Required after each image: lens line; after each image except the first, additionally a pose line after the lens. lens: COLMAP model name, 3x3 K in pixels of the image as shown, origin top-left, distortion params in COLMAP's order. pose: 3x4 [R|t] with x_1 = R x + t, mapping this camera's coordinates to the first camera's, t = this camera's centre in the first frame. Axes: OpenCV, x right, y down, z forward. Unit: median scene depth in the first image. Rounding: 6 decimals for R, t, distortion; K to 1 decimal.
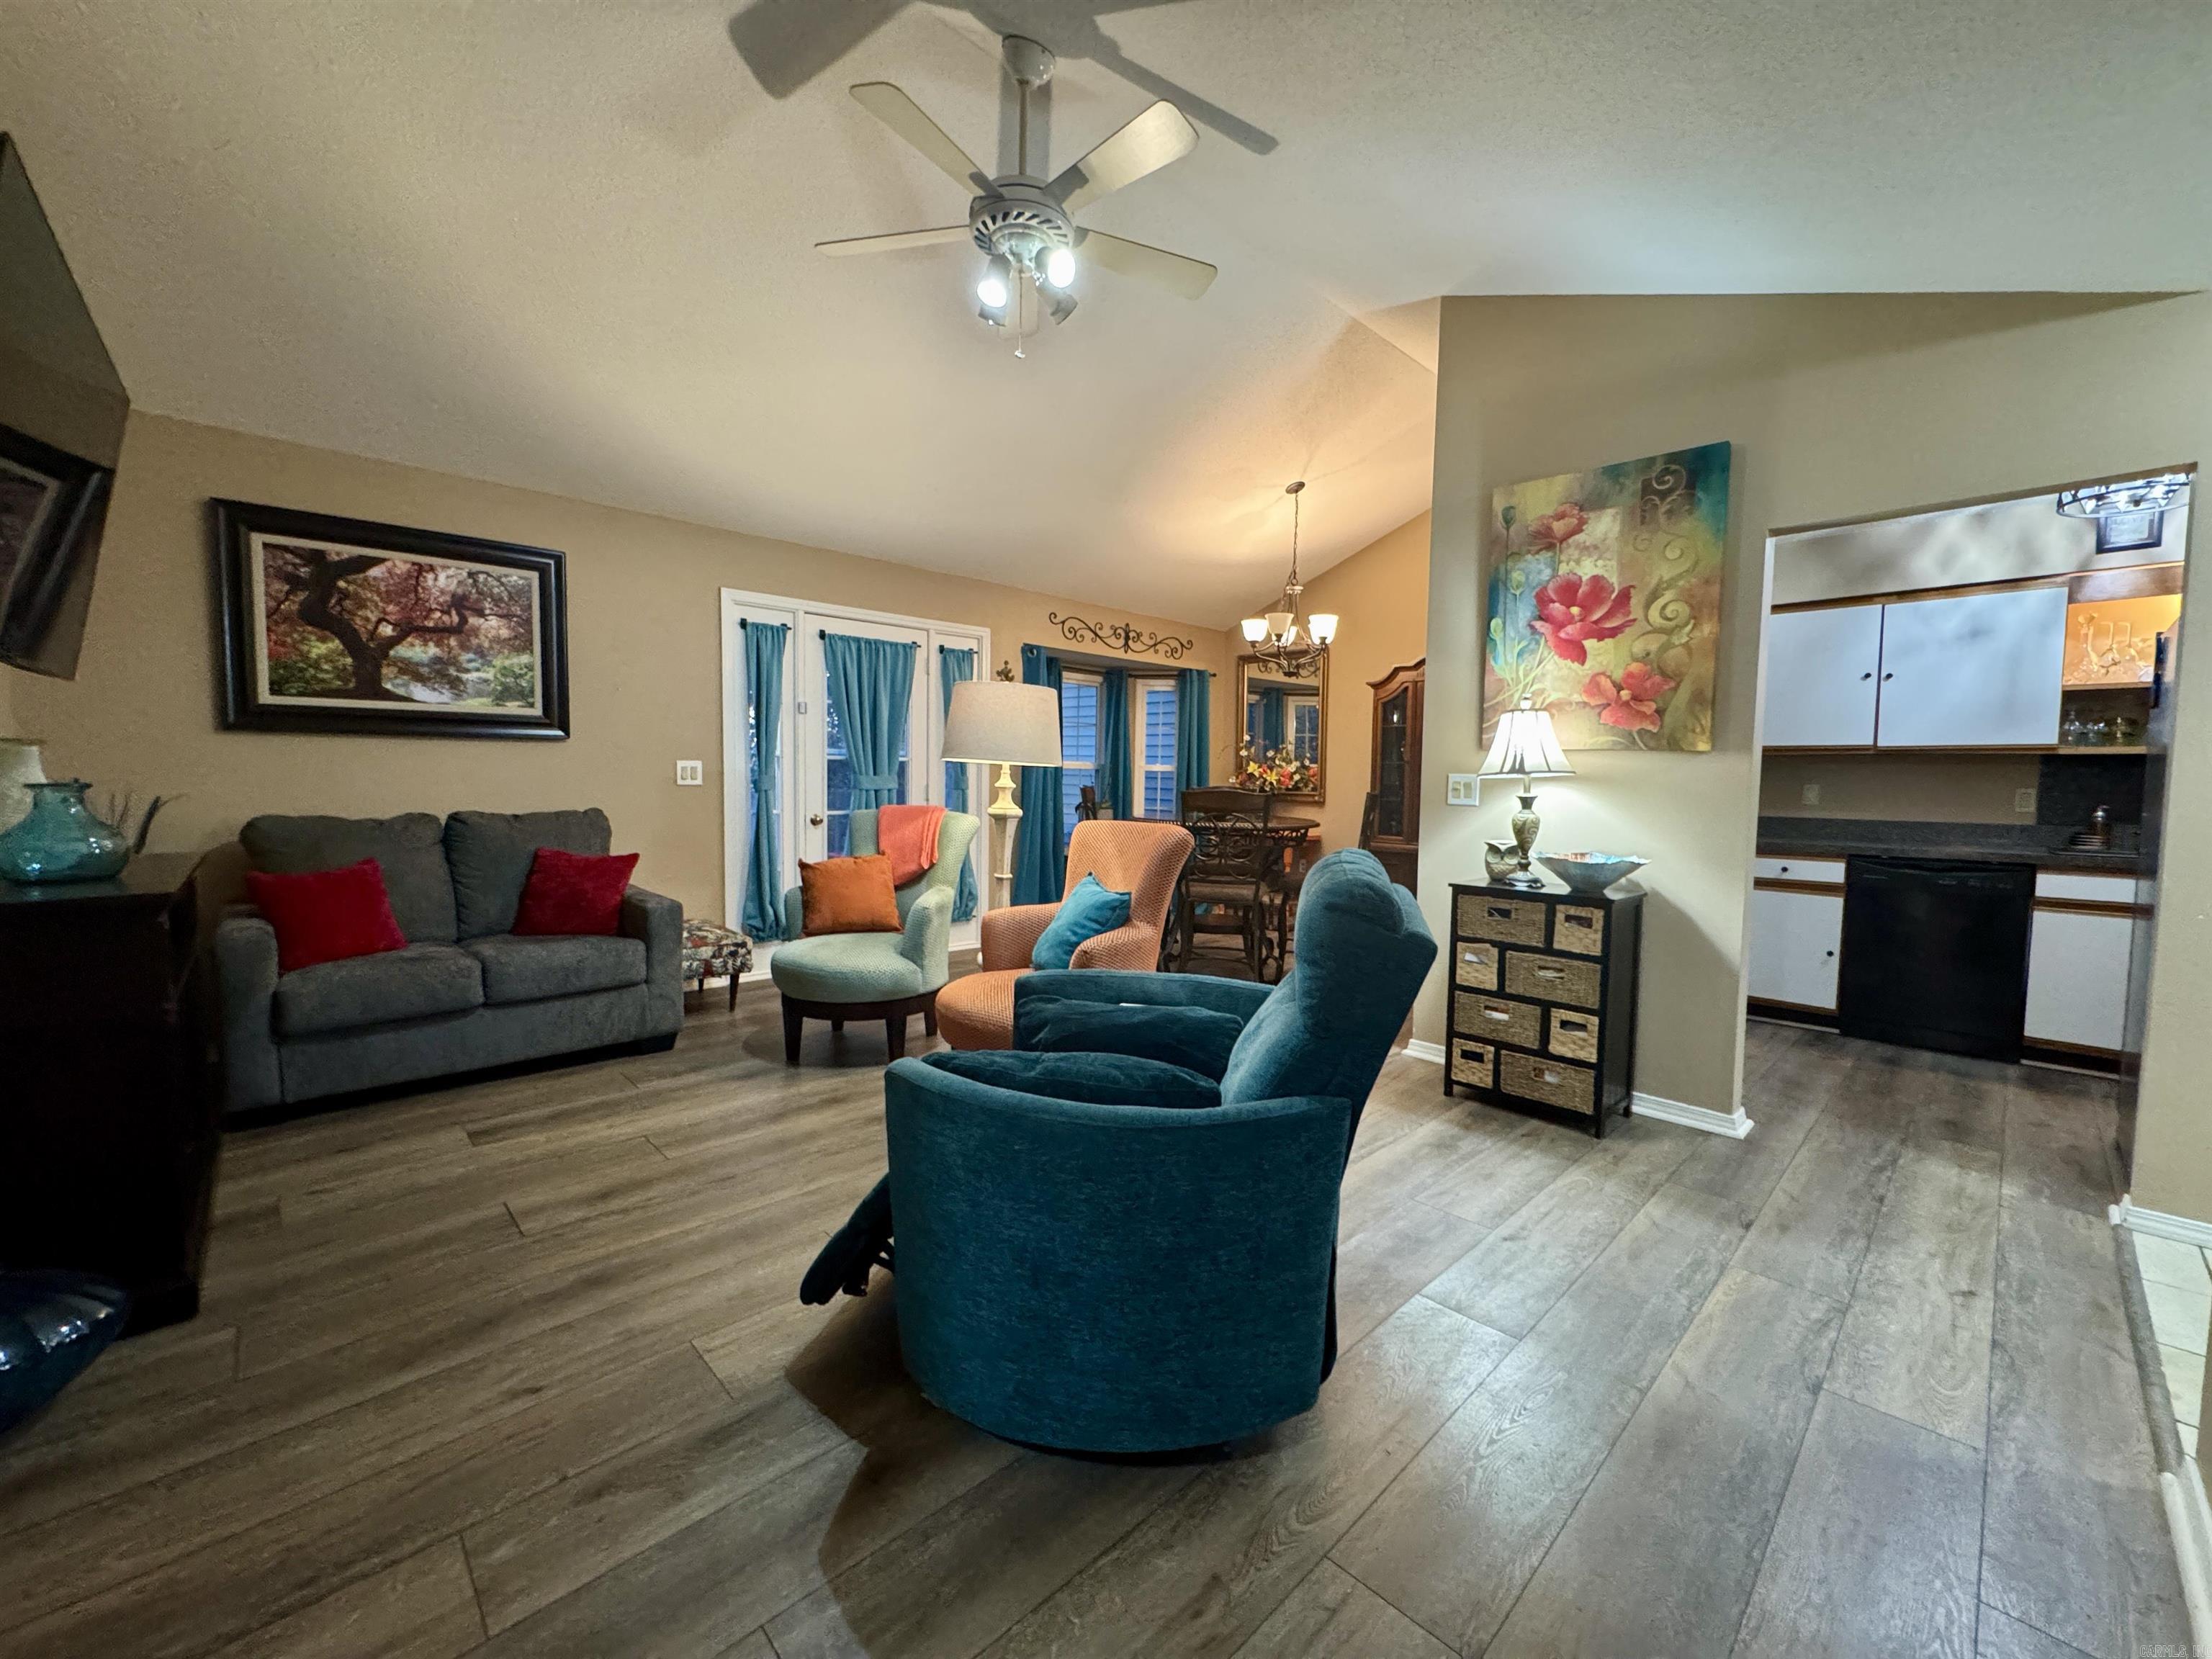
lens RADIAL K [[883.0, 0, 1105.9], [0, 883.0, 831.7], [0, 0, 1]] dist [-0.002109, 0.000086]
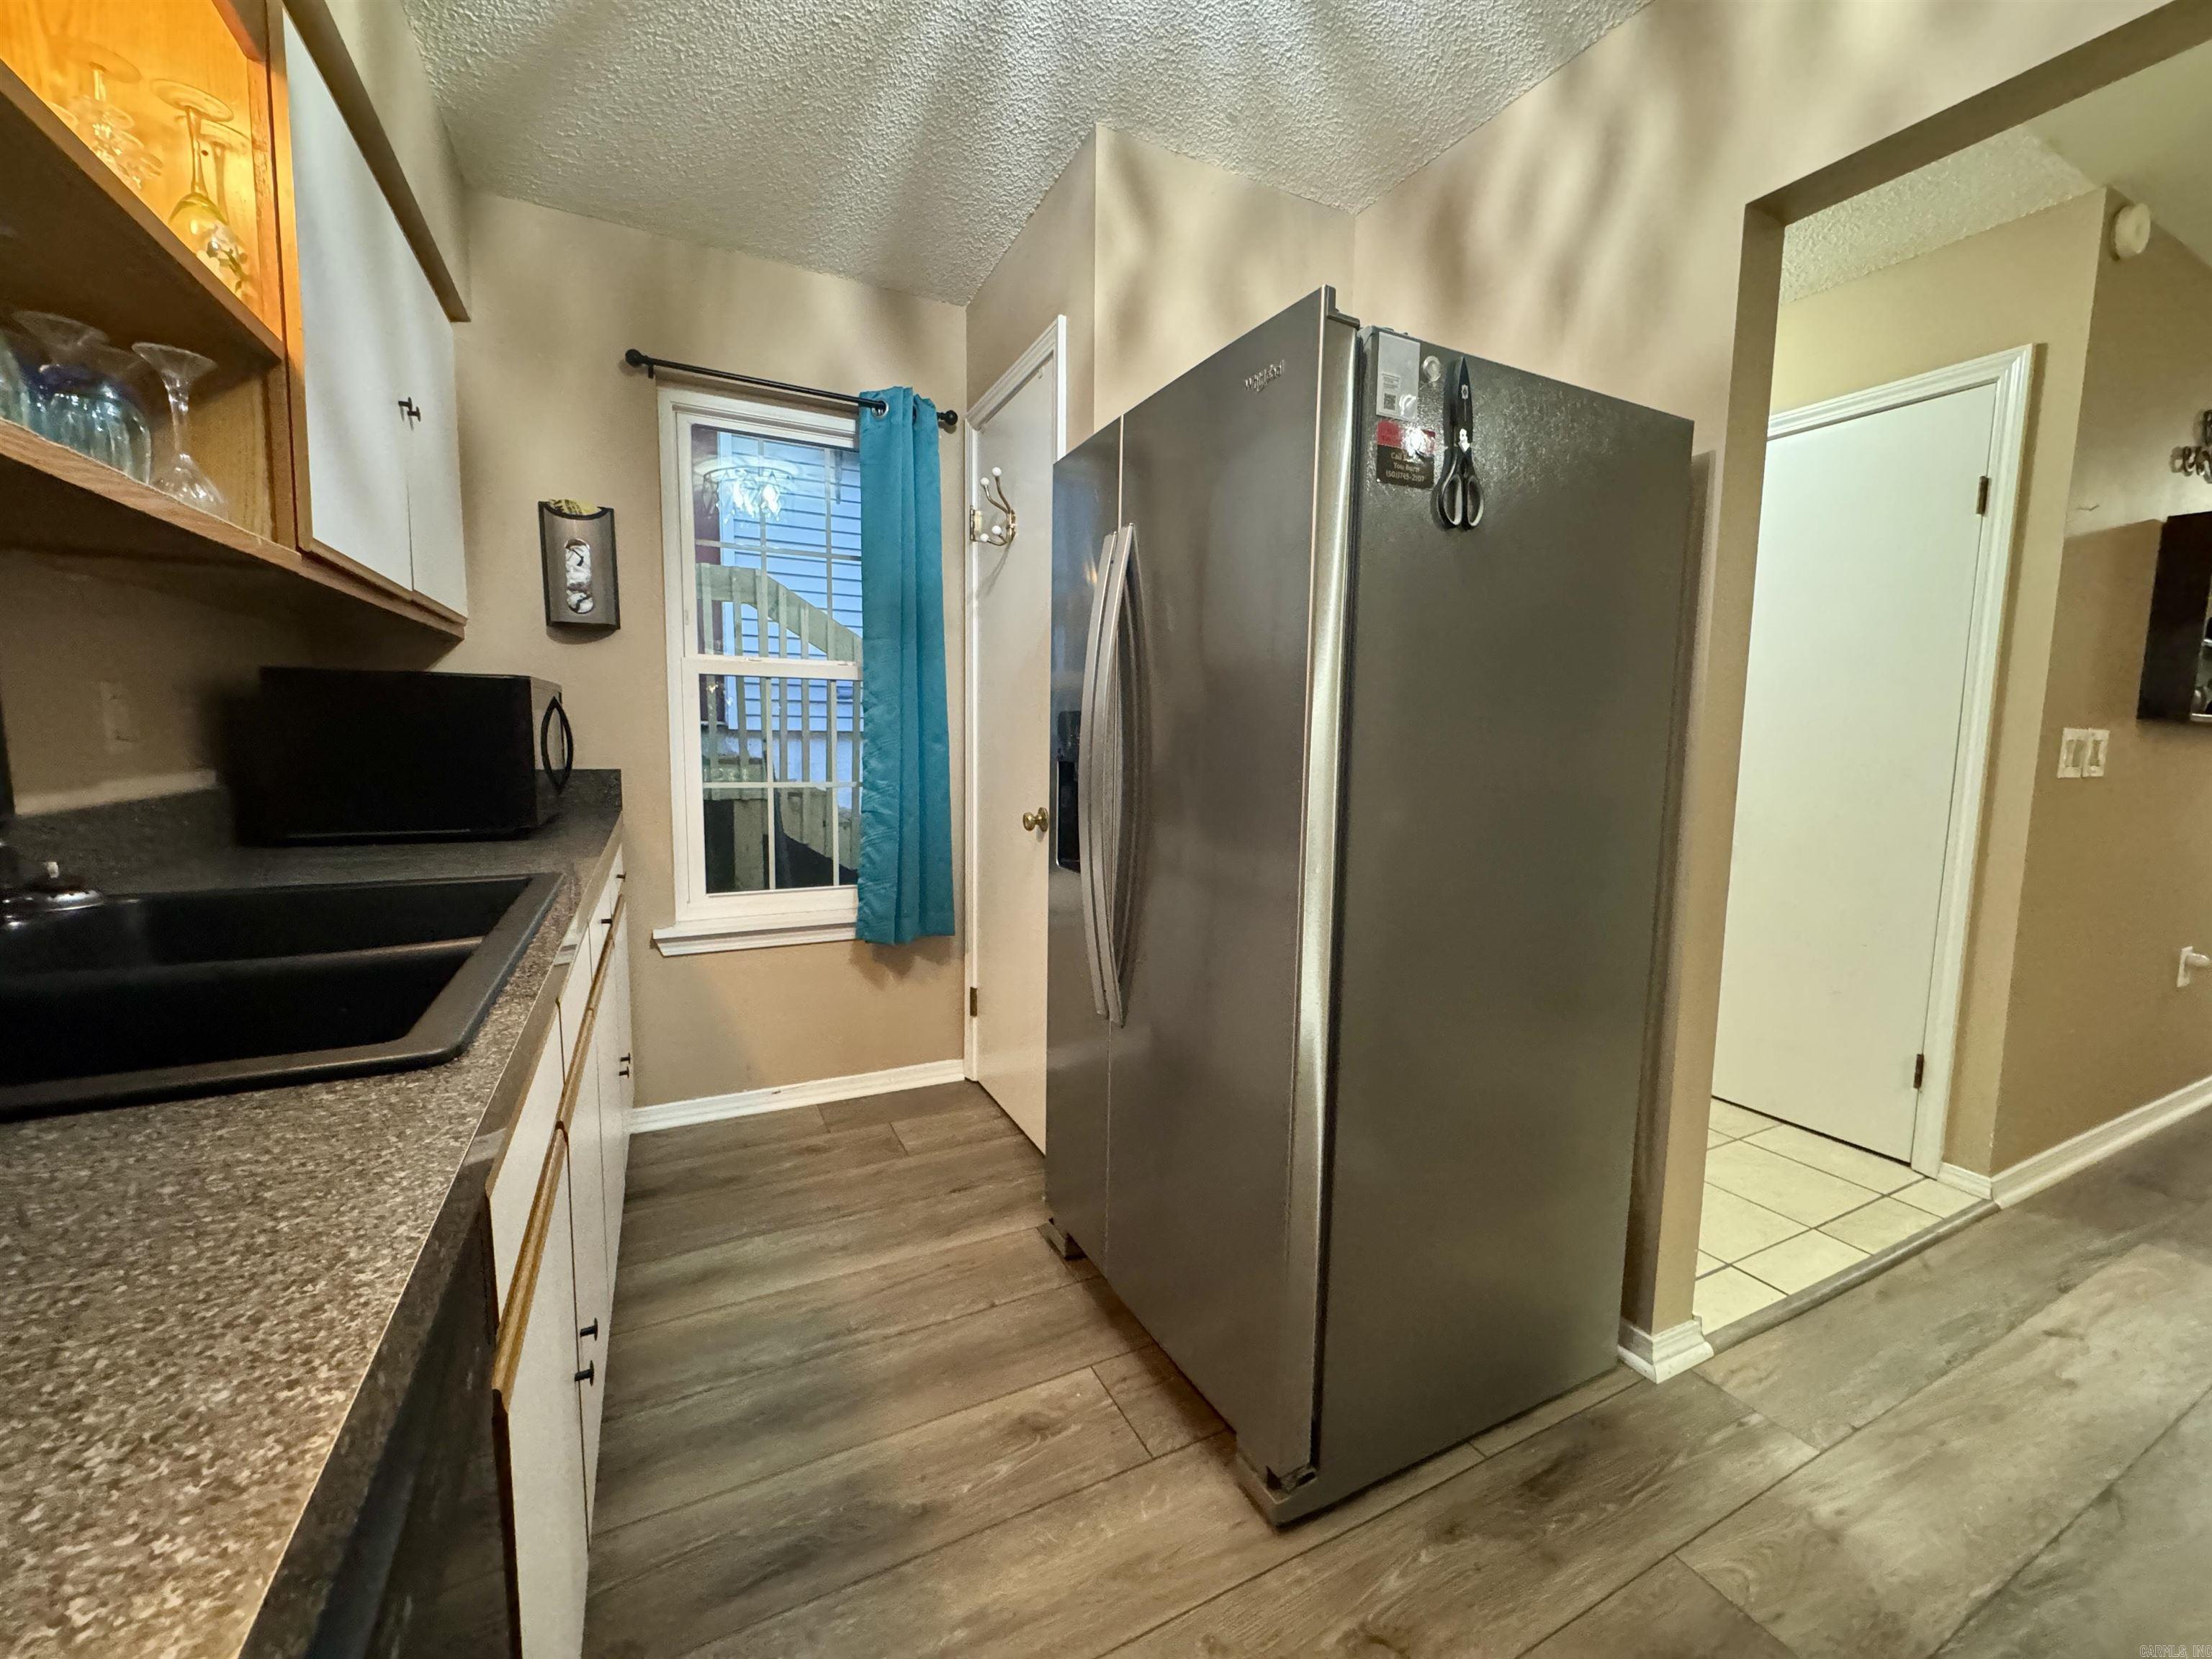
lens RADIAL K [[883.0, 0, 1103.7], [0, 883.0, 826.0], [0, 0, 1]] dist [-0.002109, 0.000086]
pose [[-0.954415, -0.060353, 0.292317, 0.856640], [-0.011616, 0.986113, 0.165671, -0.044220], [-0.298256, 0.154723, -0.941862, 1.045088]]
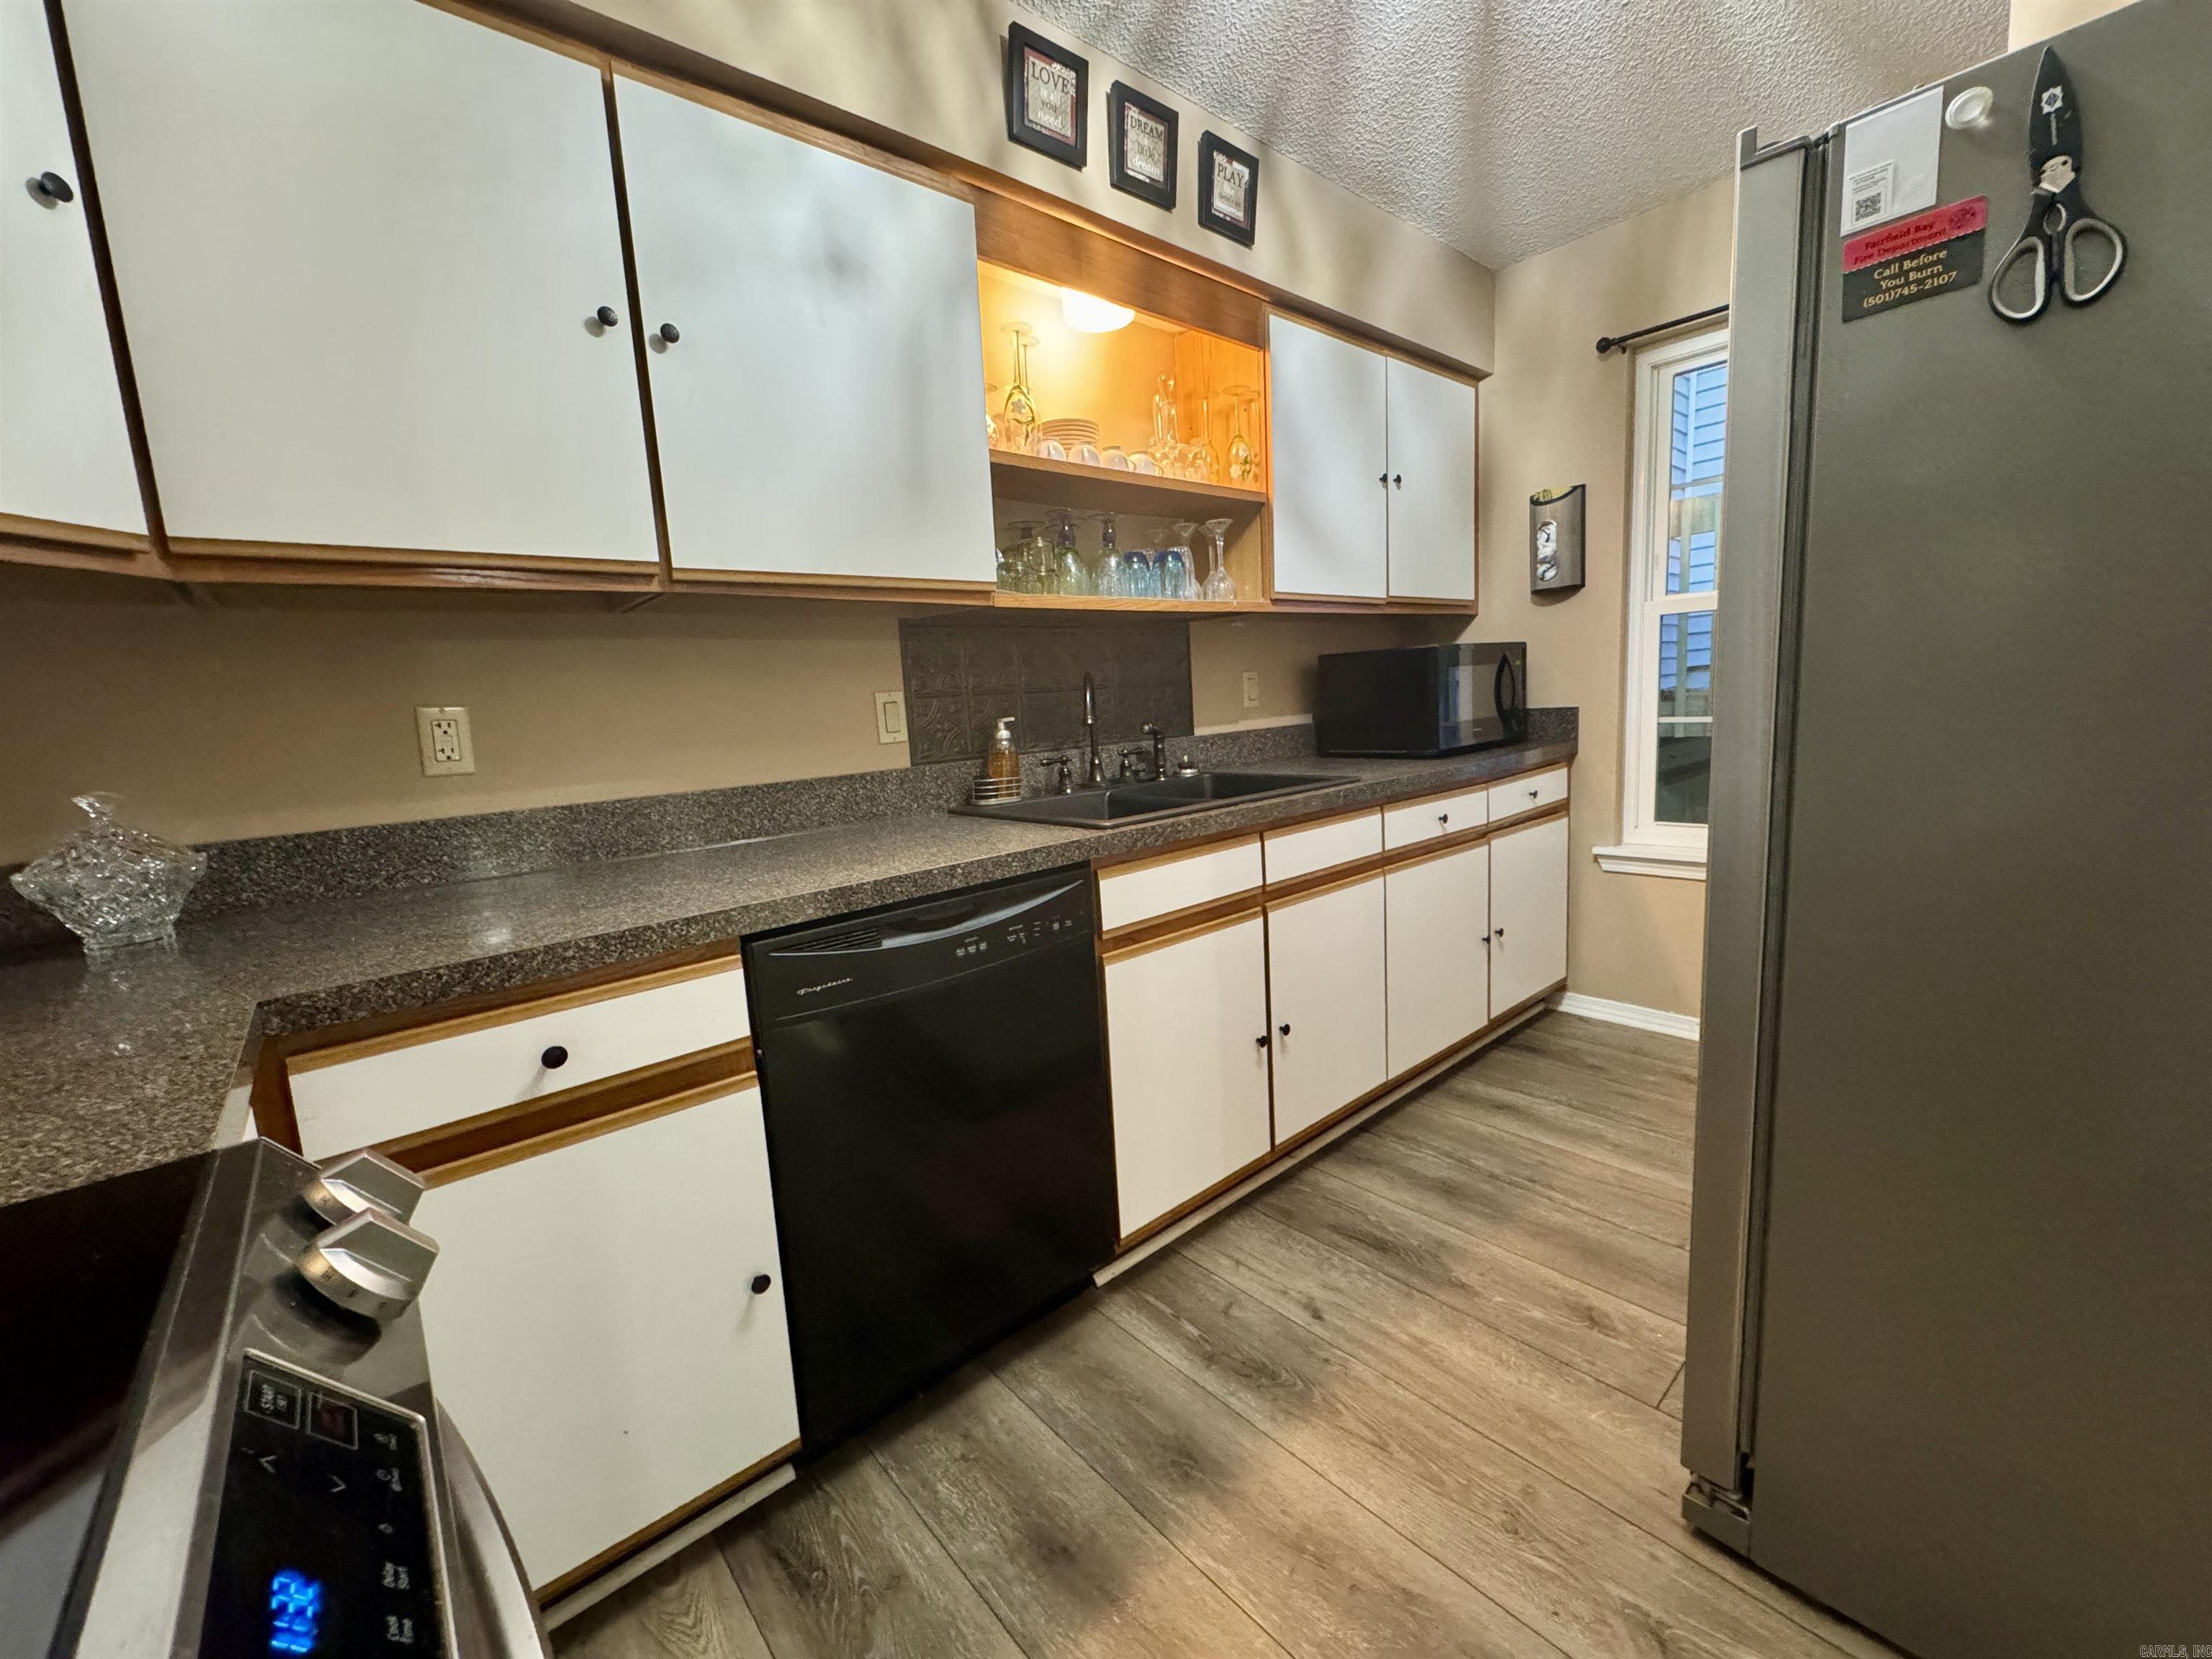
lens RADIAL K [[883.0, 0, 1100.5], [0, 883.0, 824.6], [0, 0, 1]] dist [-0.002109, 0.000086]
pose [[0.052282, -0.158693, 0.985943, 0.608906], [0.119656, 0.981176, 0.151581, -0.039937], [-0.991438, 0.110049, 0.070286, 0.912906]]
